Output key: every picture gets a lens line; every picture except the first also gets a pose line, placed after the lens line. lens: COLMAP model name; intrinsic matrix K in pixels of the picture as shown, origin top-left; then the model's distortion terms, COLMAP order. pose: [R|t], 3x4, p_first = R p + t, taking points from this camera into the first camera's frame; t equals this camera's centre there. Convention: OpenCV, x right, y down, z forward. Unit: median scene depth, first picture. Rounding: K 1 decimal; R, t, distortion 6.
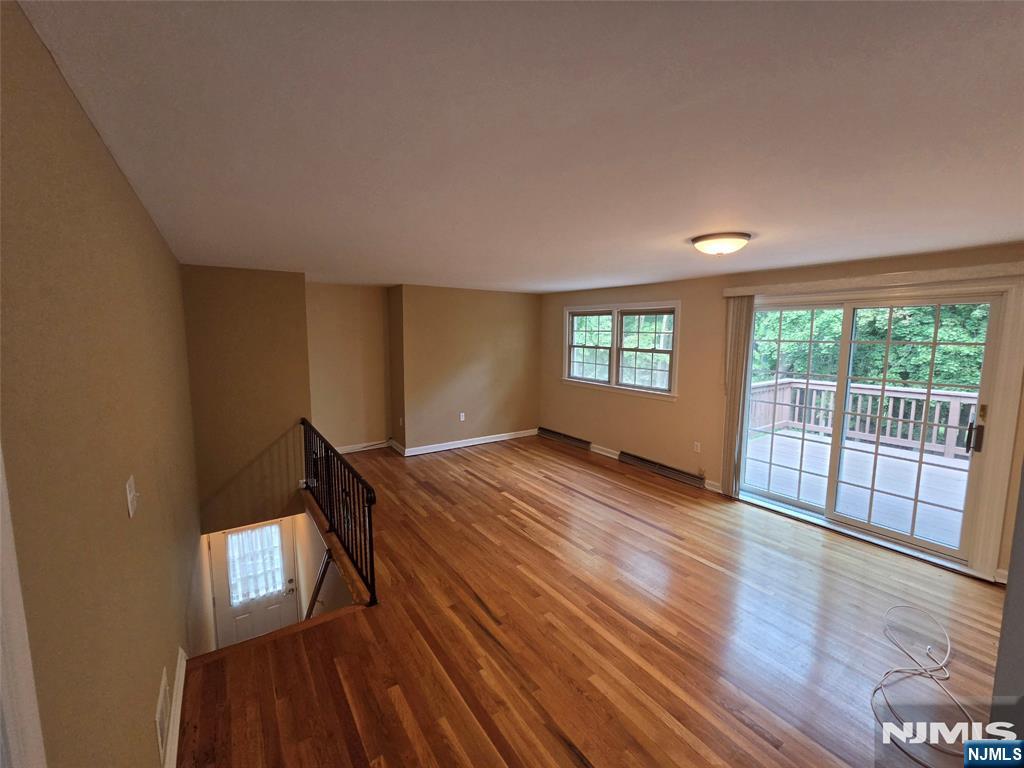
lens RADIAL K [[420.2, 0, 512.1], [0, 420.2, 378.5], [0, 0, 1]] dist [-0.000891, 0.000125]
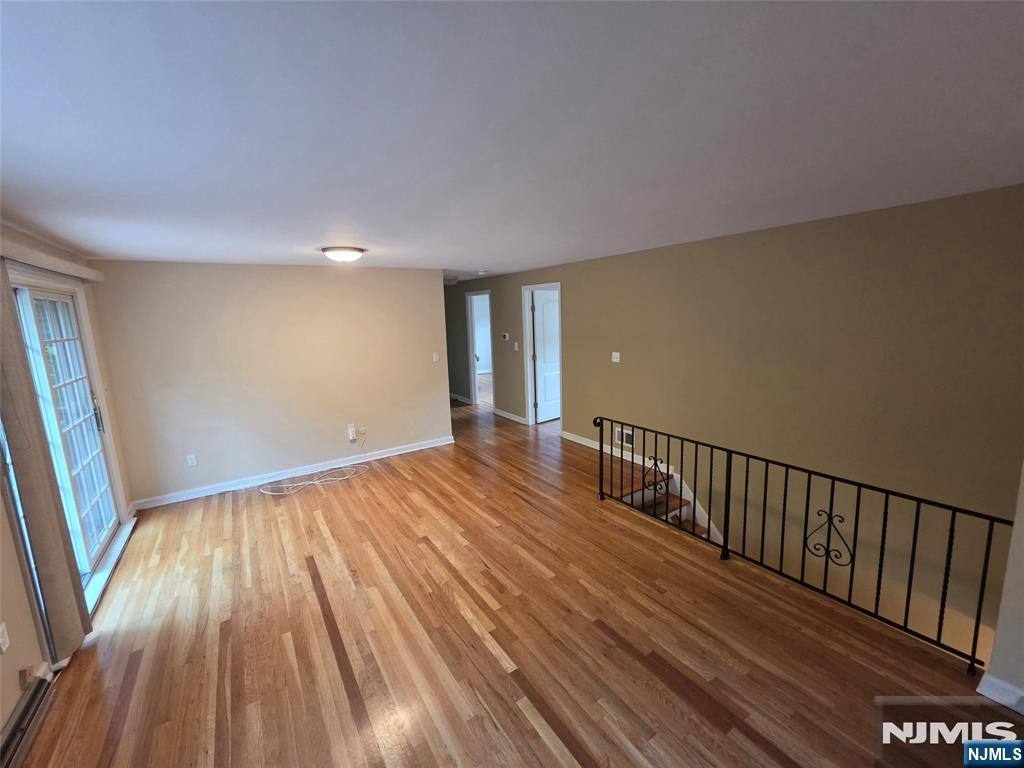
lens RADIAL K [[420.2, 0, 512.1], [0, 420.2, 378.5], [0, 0, 1]] dist [-0.000891, 0.000125]
pose [[-0.999222, 0.027317, 0.028437, -0.045159], [0.033953, 0.962769, 0.268183, -0.163577], [-0.020052, 0.268940, -0.962948, 1.408492]]
